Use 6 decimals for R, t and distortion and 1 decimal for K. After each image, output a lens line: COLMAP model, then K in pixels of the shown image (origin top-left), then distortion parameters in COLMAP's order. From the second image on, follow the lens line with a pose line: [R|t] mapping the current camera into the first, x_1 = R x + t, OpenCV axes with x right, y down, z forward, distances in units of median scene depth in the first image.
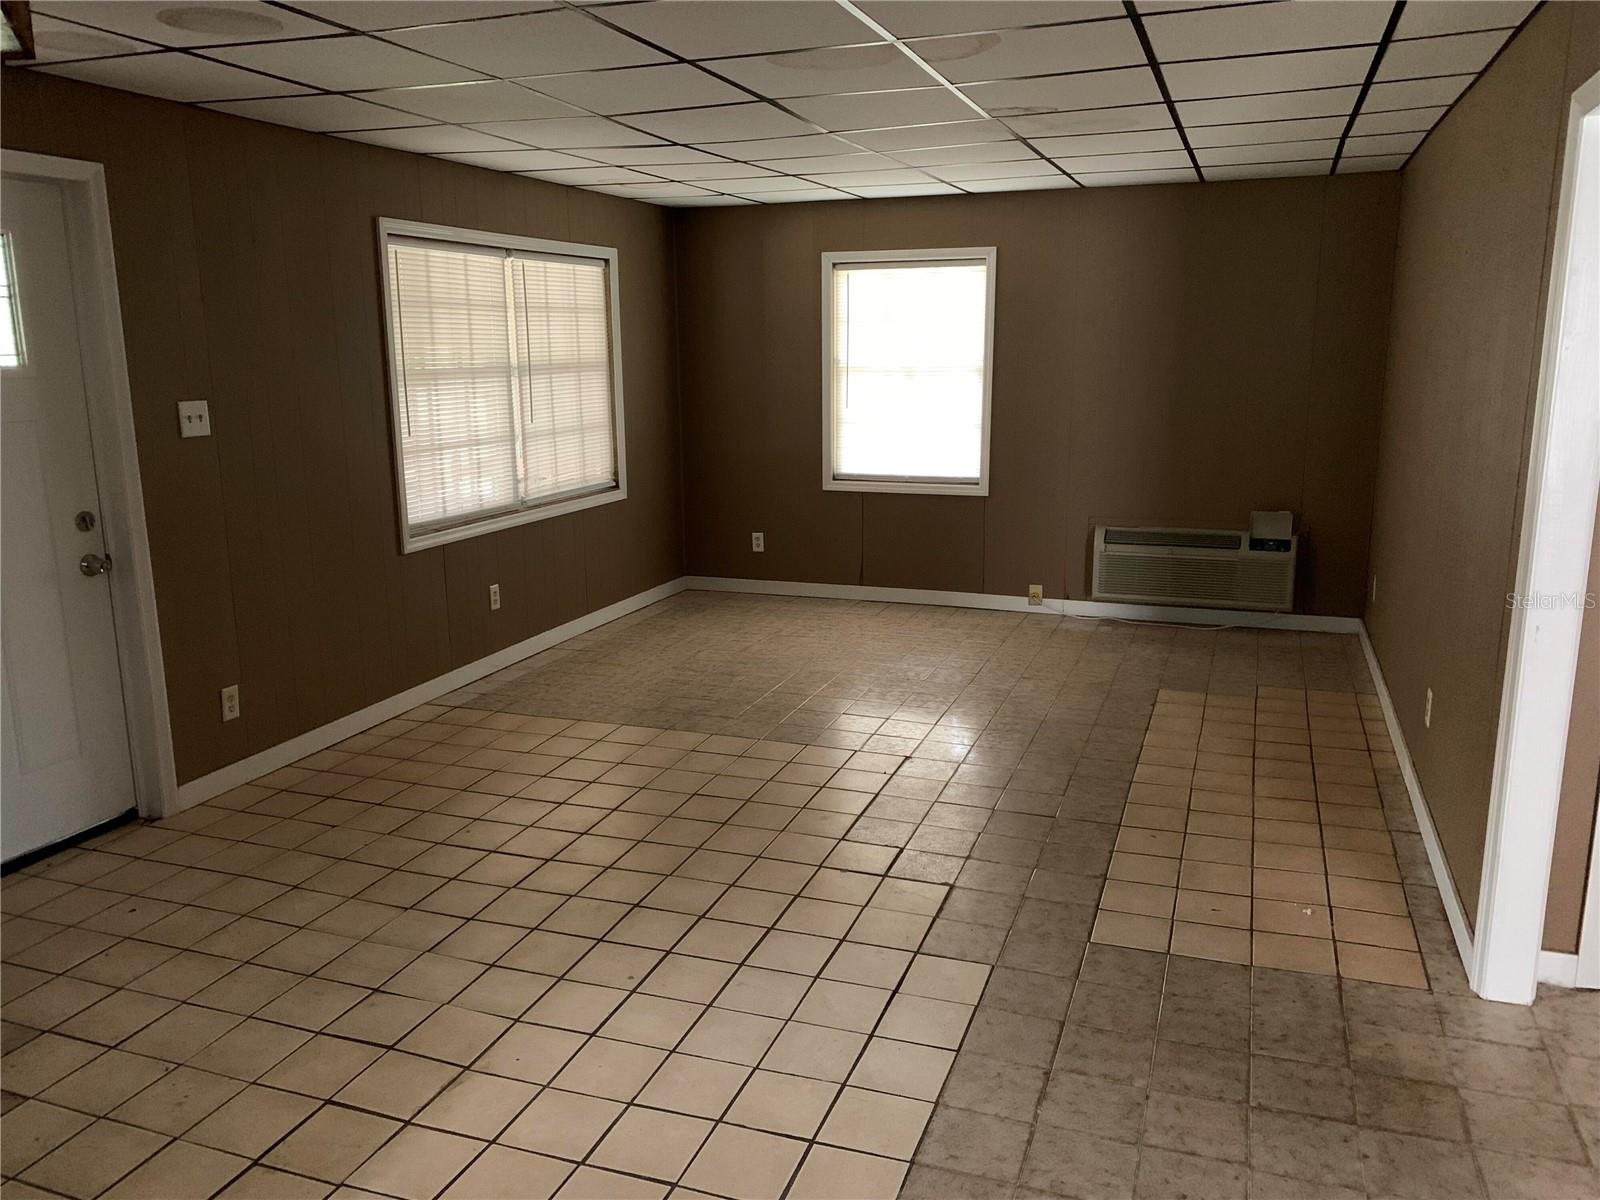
lens RADIAL K [[1231.6, 0, 806.7], [0, 1231.6, 599.0], [0, 0, 1]] dist [0.076301, -0.104440]
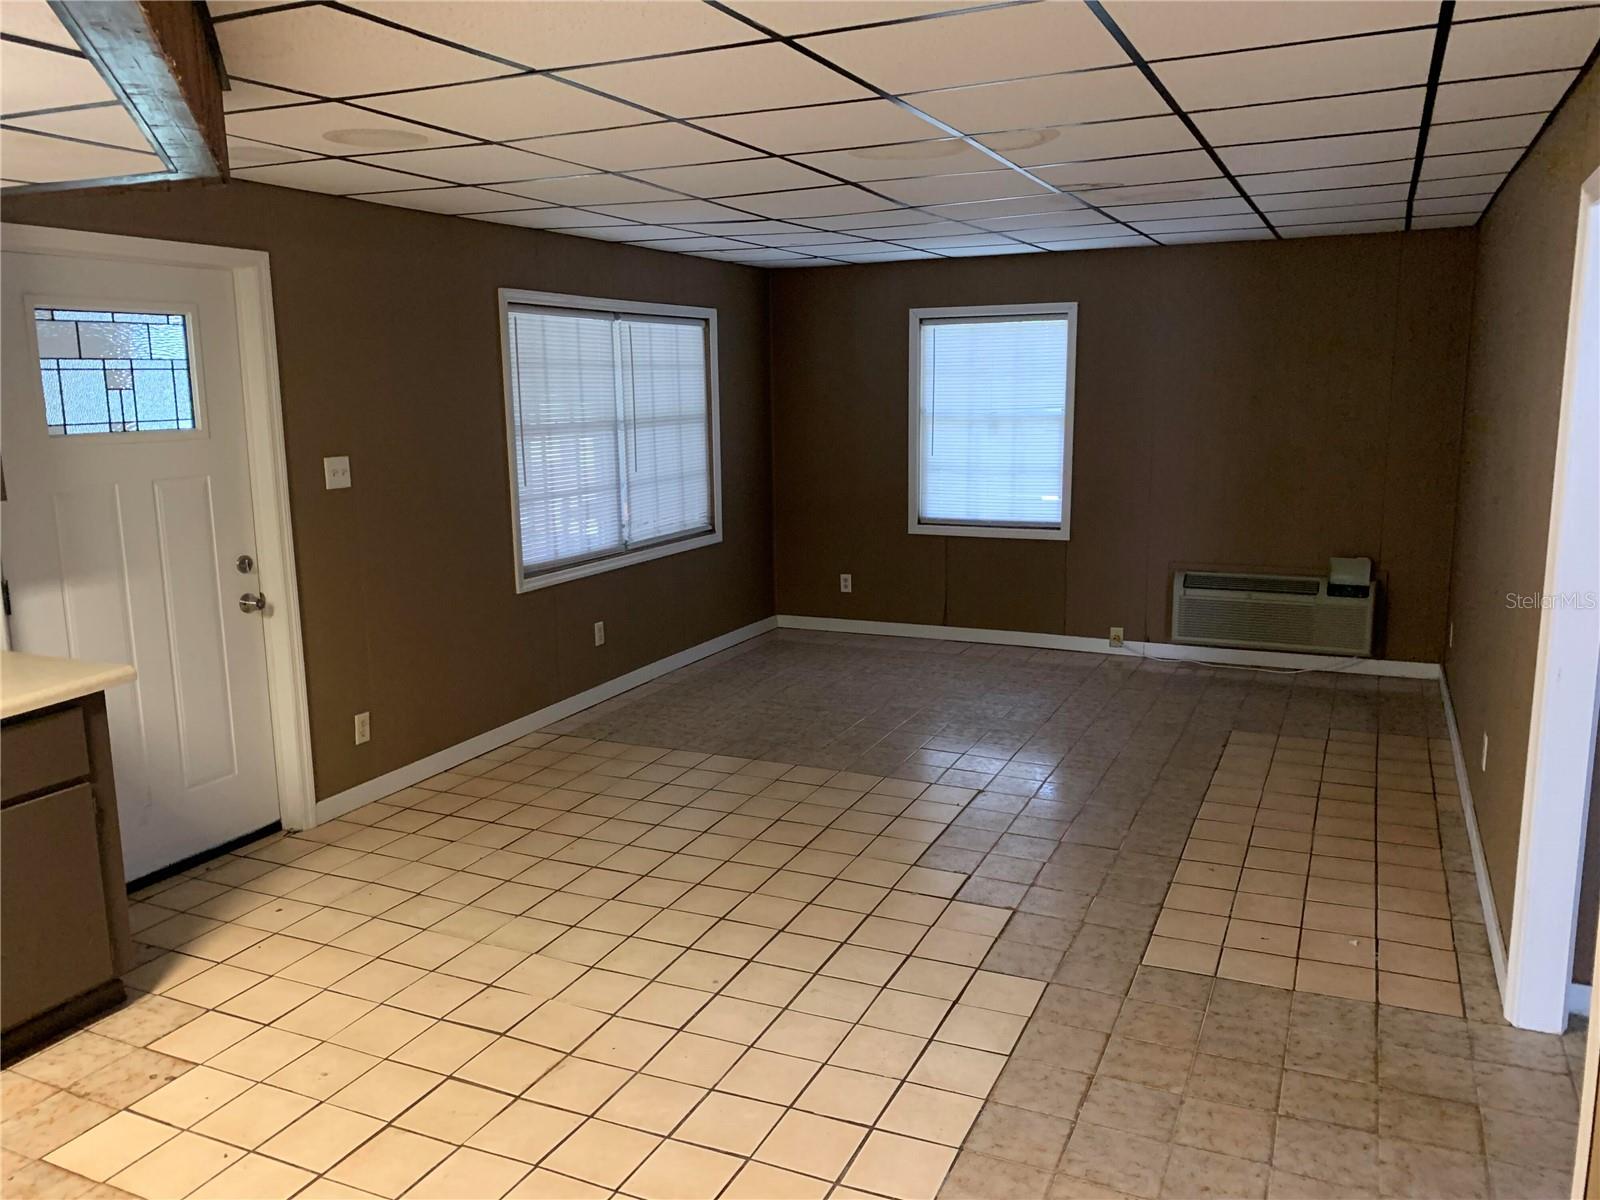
lens RADIAL K [[1239.0, 0, 807.4], [0, 1239.0, 595.3], [0, 0, 1]] dist [0.077035, -0.102067]
pose [[0.996795, 0.008175, -0.079586, 0.018340], [-0.010795, 0.999412, -0.032553, -0.002412], [0.079273, 0.033307, 0.996296, -0.079725]]
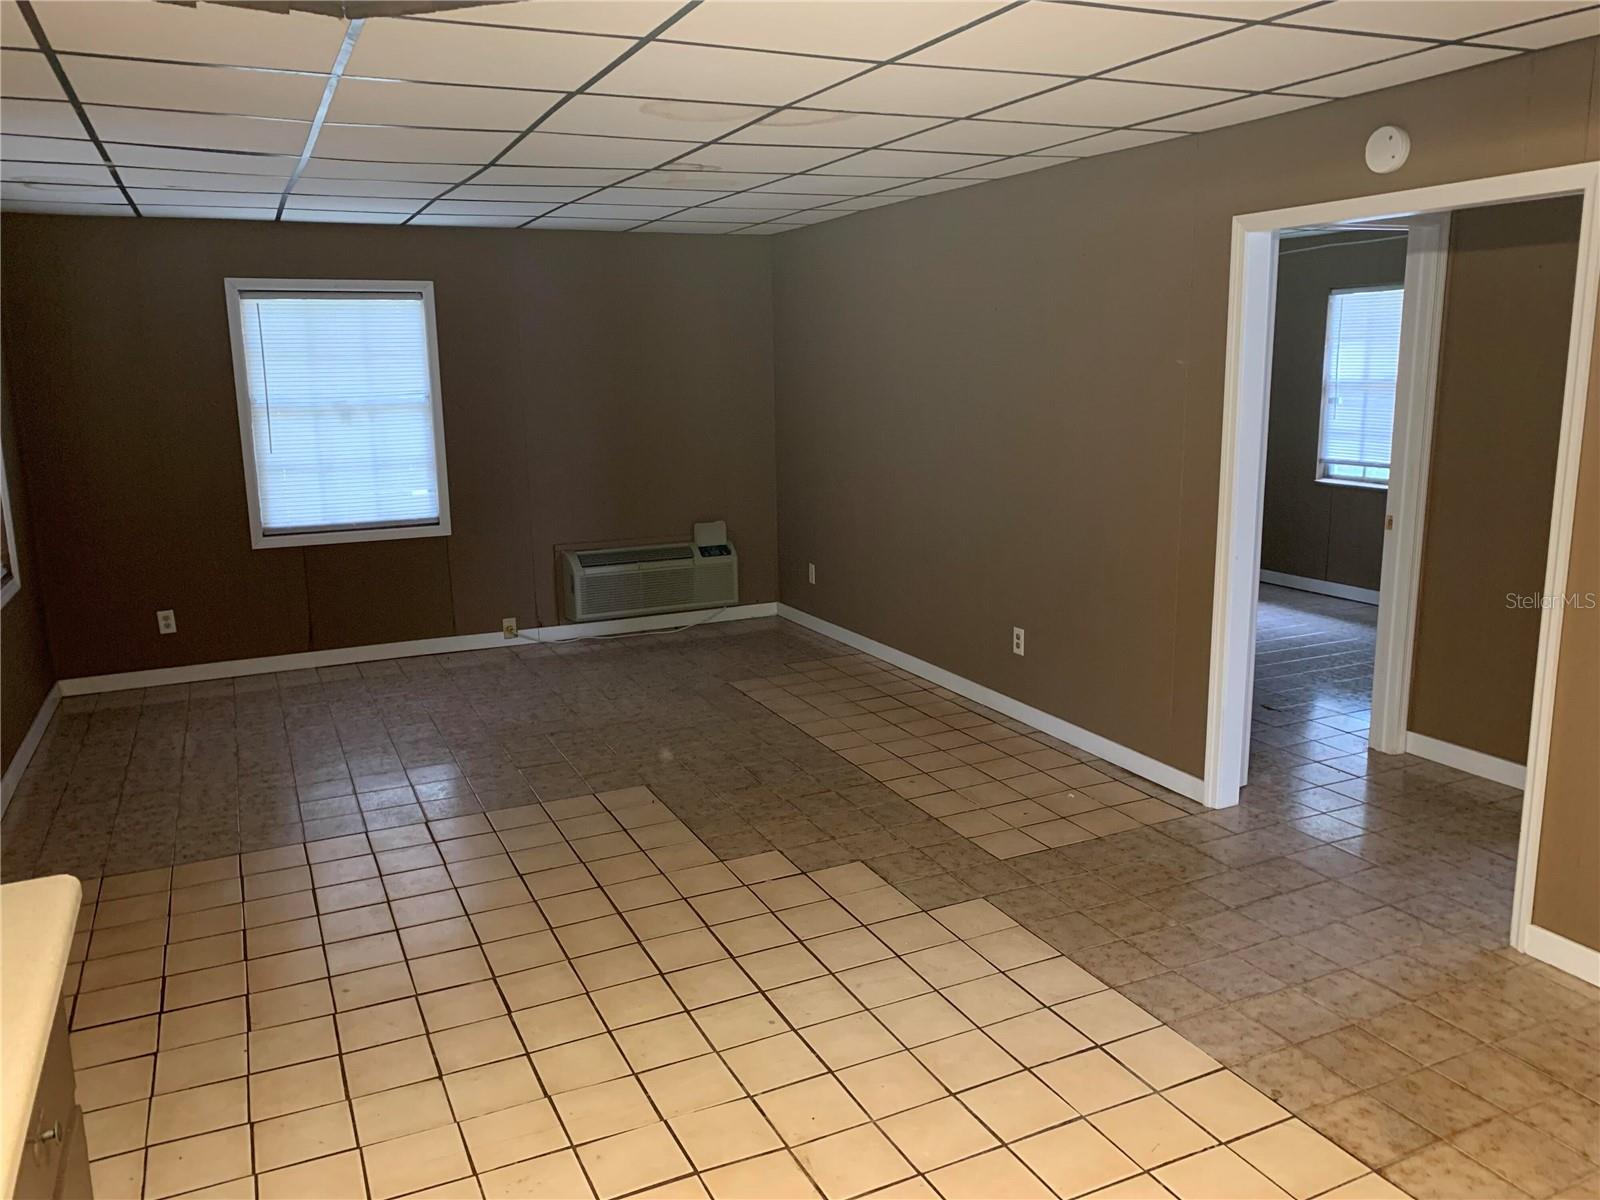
lens RADIAL K [[1239.0, 0, 807.4], [0, 1239.0, 595.3], [0, 0, 1]] dist [0.077035, -0.102067]
pose [[0.695080, -0.139163, 0.705334, -0.557342], [0.159015, 0.986547, 0.037944, -0.046212], [-0.701126, 0.085785, 0.707858, 0.176377]]
